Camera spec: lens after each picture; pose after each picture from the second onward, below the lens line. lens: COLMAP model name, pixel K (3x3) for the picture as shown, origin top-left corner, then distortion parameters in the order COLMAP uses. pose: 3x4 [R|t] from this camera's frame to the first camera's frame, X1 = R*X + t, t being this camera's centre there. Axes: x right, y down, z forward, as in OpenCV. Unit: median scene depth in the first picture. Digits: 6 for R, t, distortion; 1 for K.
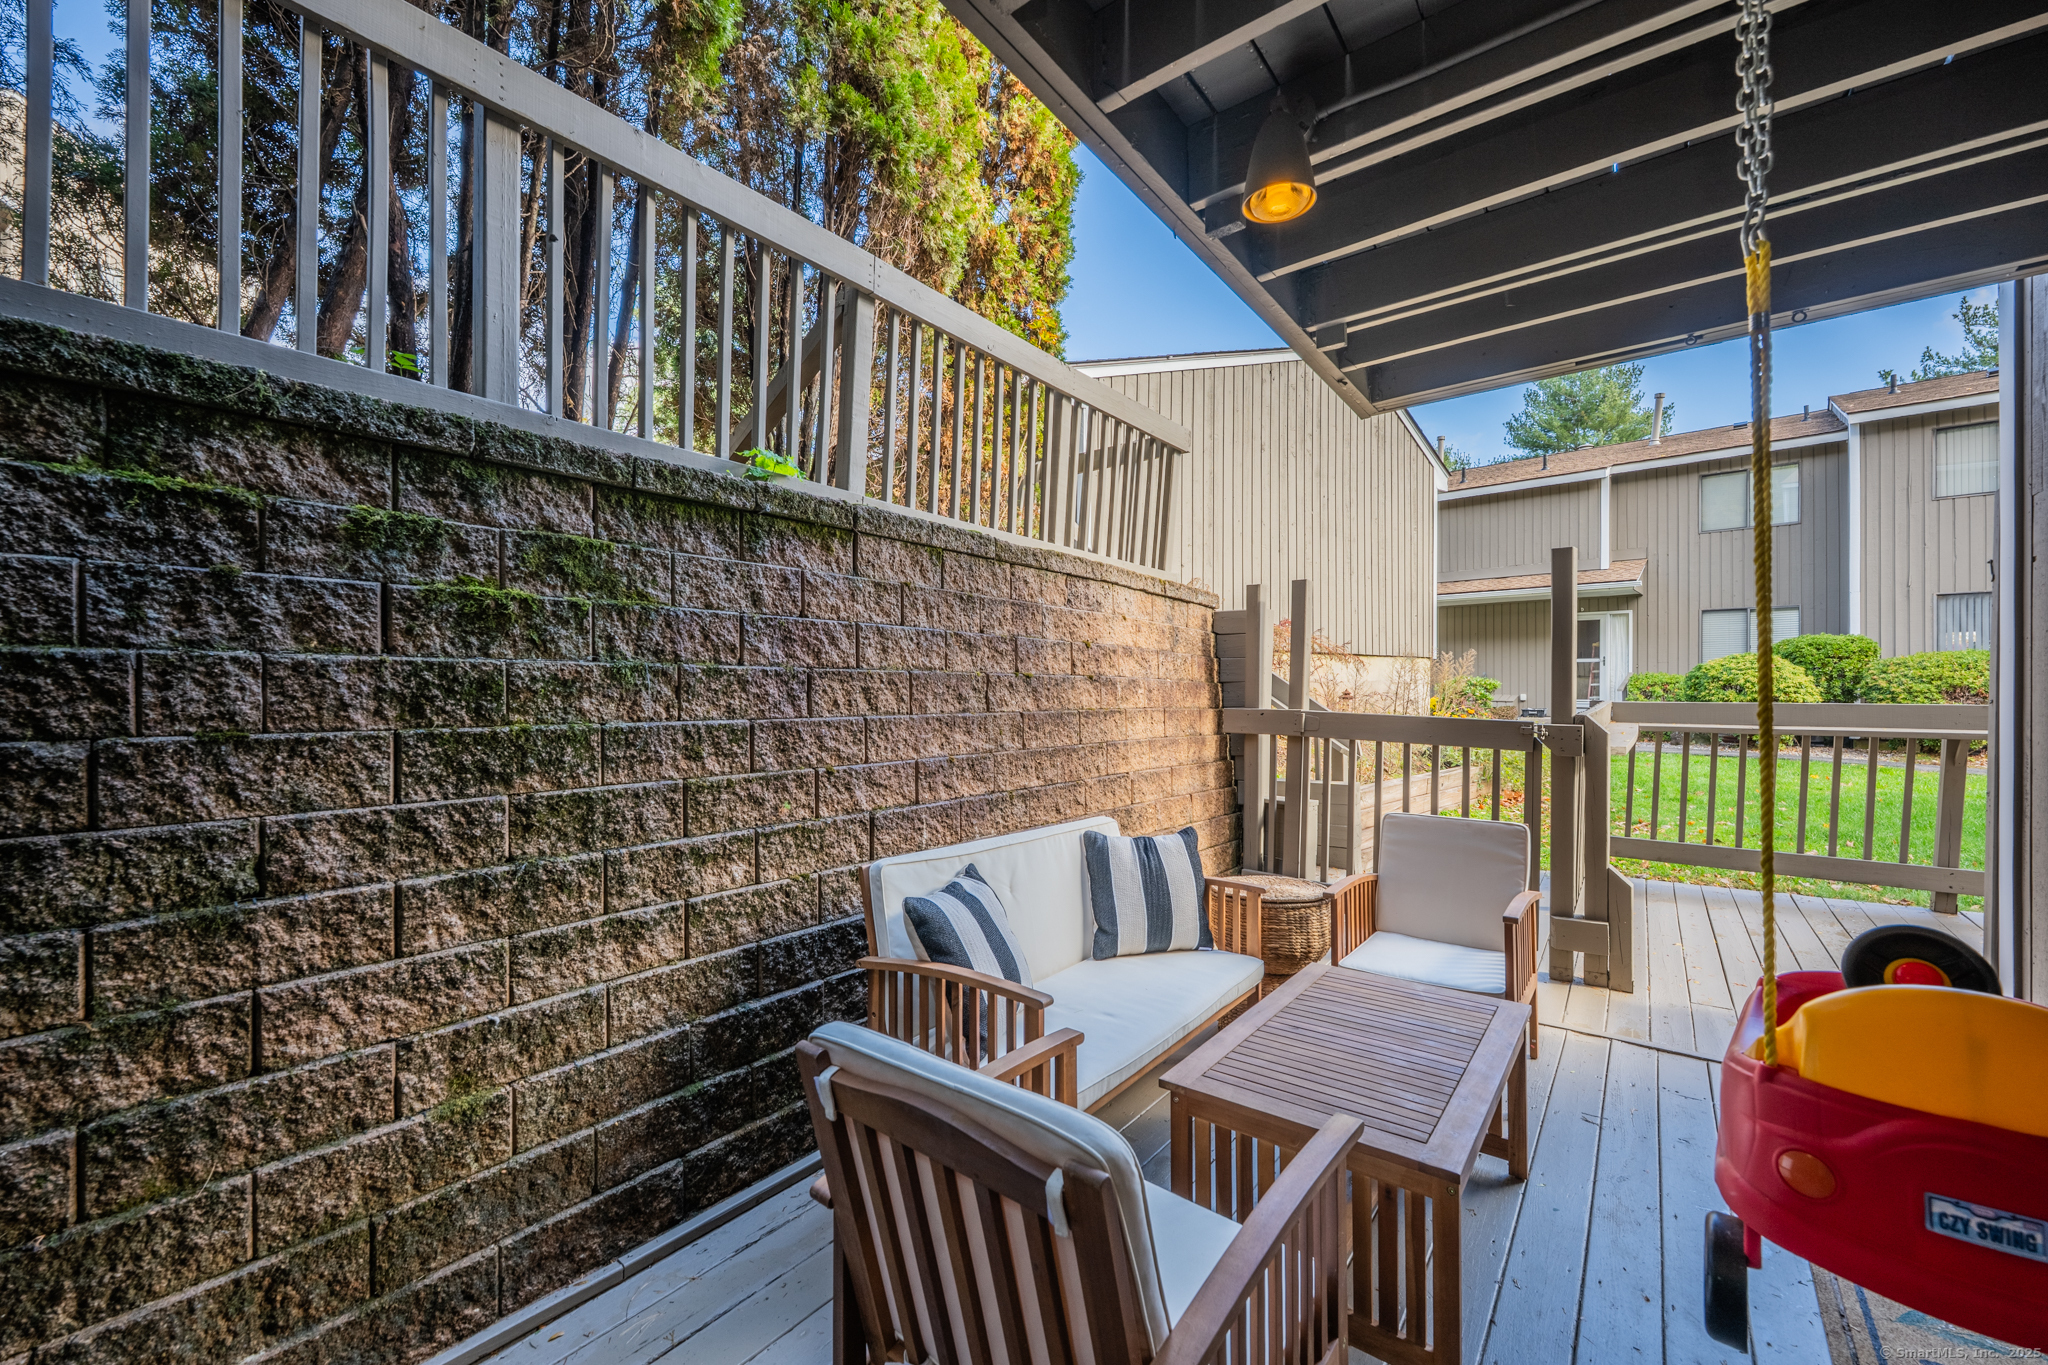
lens RADIAL K [[821.5, 0, 1022.1], [0, 821.5, 677.9], [0, 0, 1]] dist [0.004601, 0.000264]
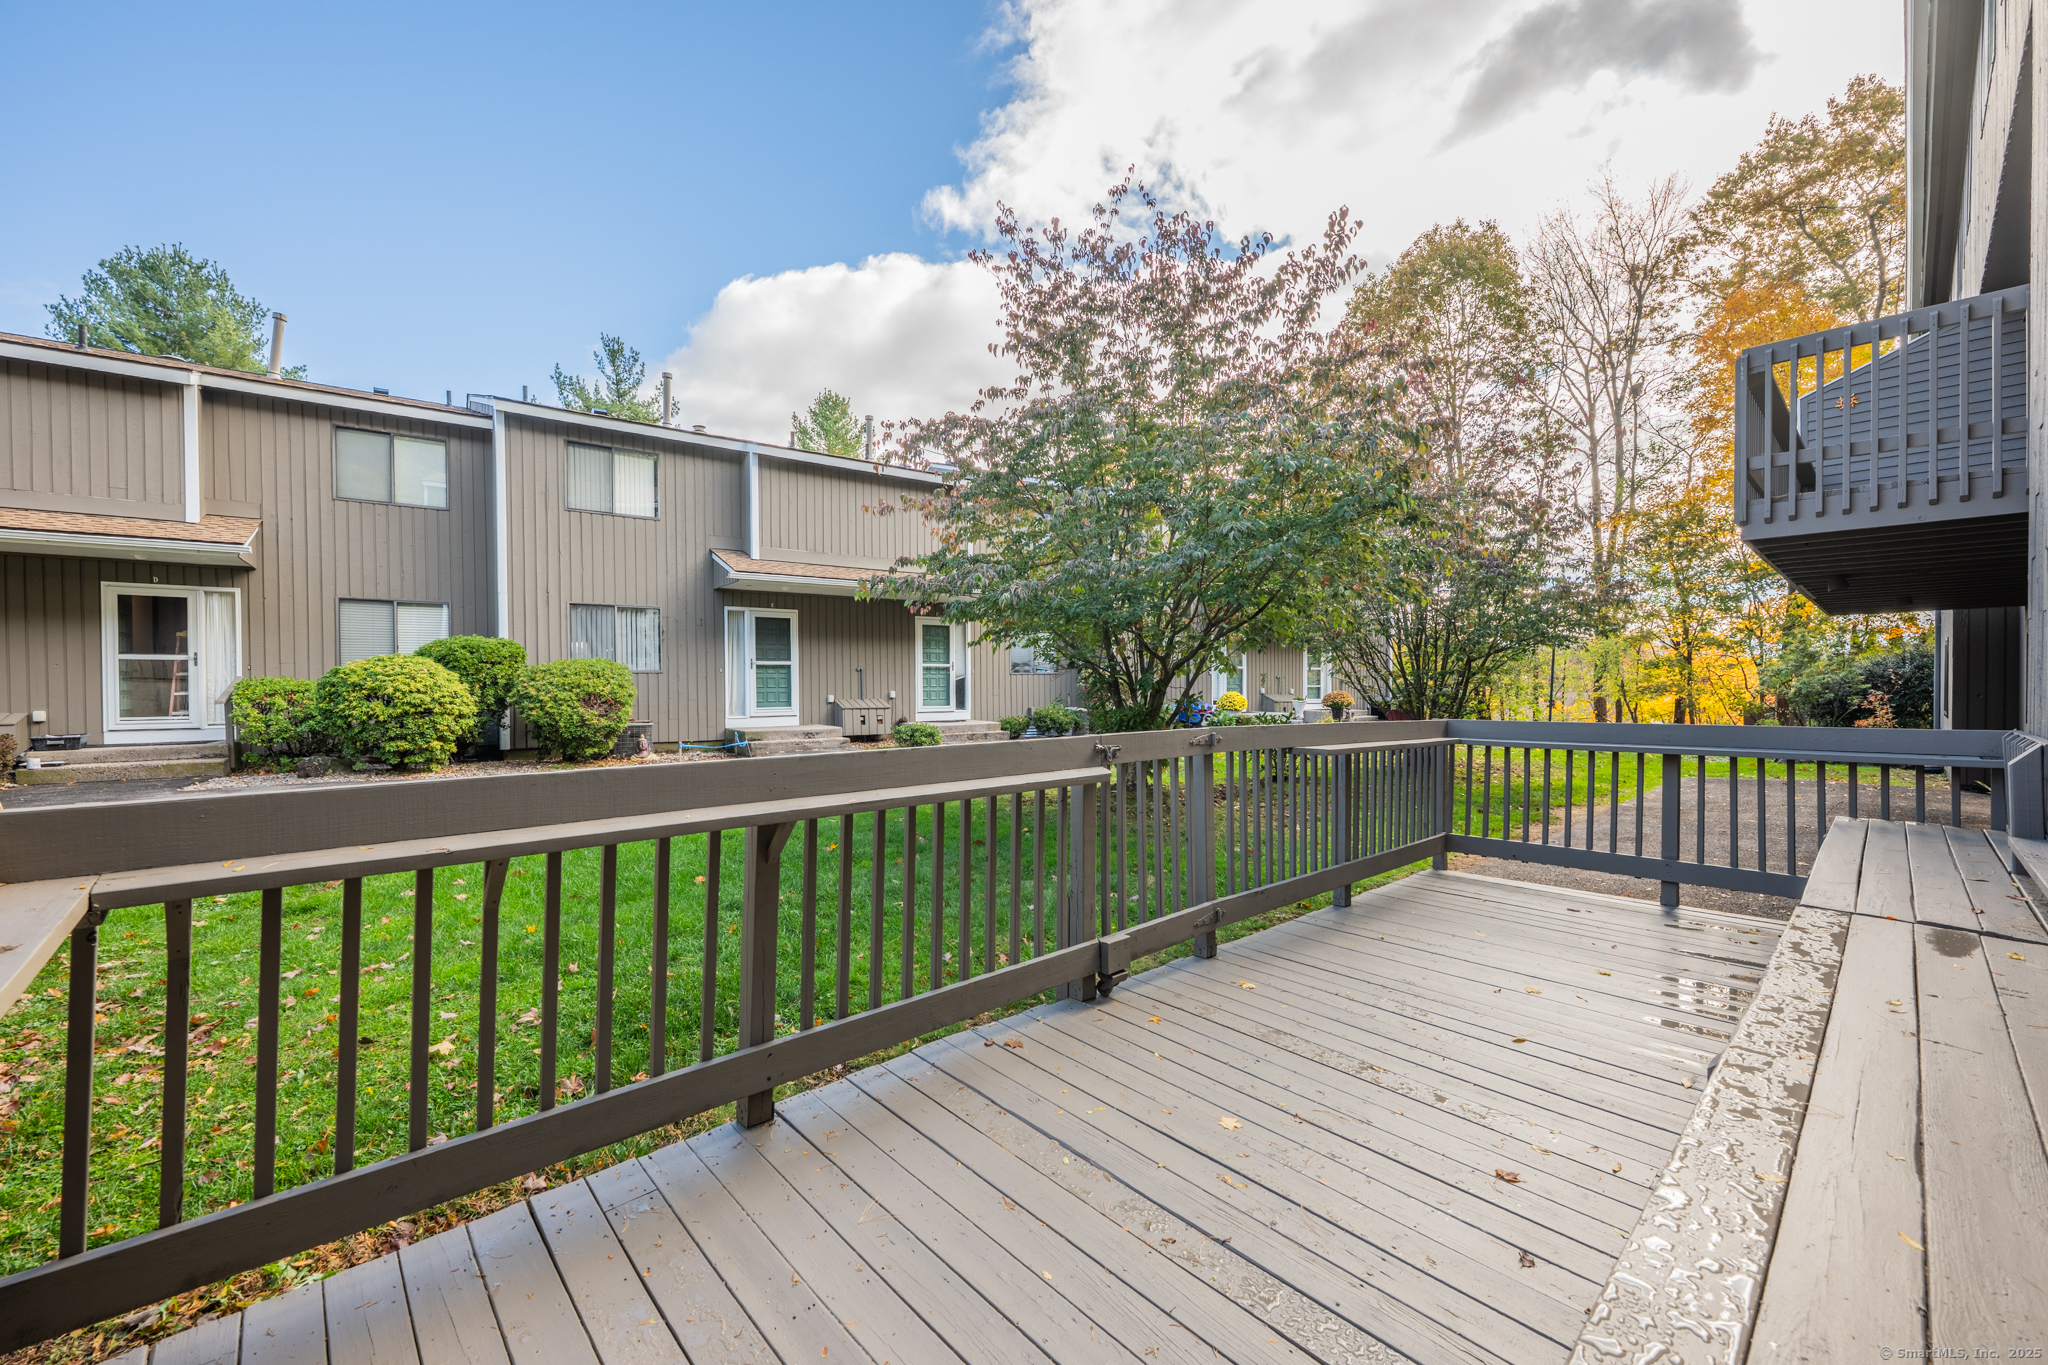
lens RADIAL K [[821.5, 0, 1021.7], [0, 821.5, 696.6], [0, 0, 1]] dist [0.004601, 0.000264]
pose [[0.182812, -0.018567, 0.982973, 0.188111], [-0.004483, 0.999796, 0.019719, -0.007232], [-0.983138, -0.008011, 0.182691, 0.238280]]
